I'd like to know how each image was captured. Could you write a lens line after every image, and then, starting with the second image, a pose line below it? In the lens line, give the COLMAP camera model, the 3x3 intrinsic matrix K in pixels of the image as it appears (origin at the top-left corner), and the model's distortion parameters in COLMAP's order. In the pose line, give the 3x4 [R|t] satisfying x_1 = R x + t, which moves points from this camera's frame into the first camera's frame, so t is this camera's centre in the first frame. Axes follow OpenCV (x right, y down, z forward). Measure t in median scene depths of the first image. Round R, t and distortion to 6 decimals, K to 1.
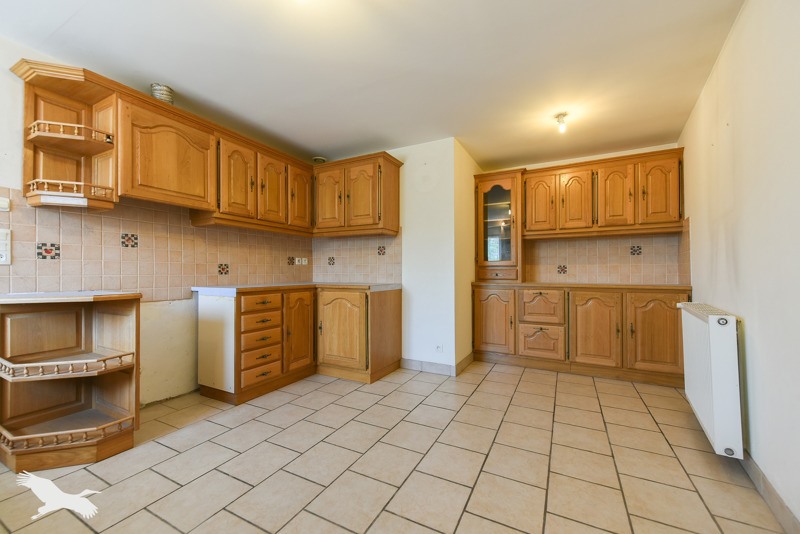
lens RADIAL K [[317.4, 0, 400.2], [0, 317.4, 271.1], [0, 0, 1]] dist [0.000966, 0.000068]
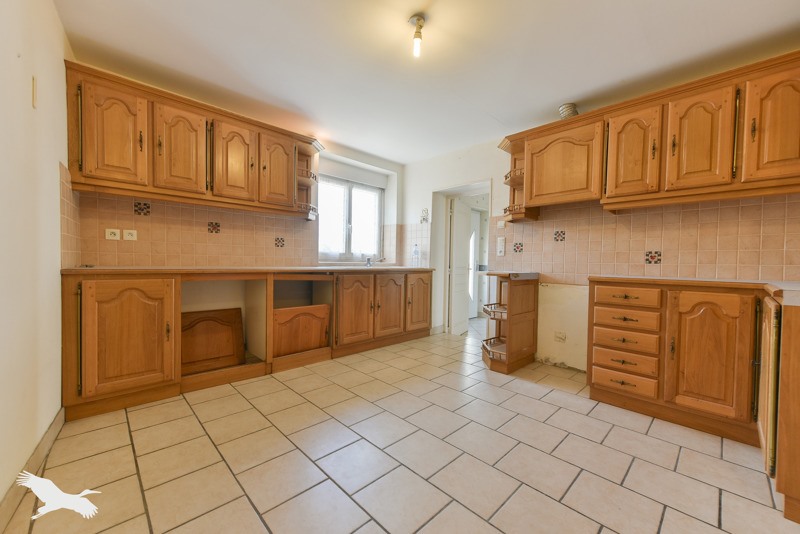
lens RADIAL K [[317.4, 0, 401.1], [0, 317.4, 272.6], [0, 0, 1]] dist [0.000966, 0.000068]
pose [[-0.318350, 0.029049, -0.947528, 0.510283], [-0.011596, 0.999336, 0.034533, 0.014185], [0.947902, 0.021981, -0.317801, 0.679345]]
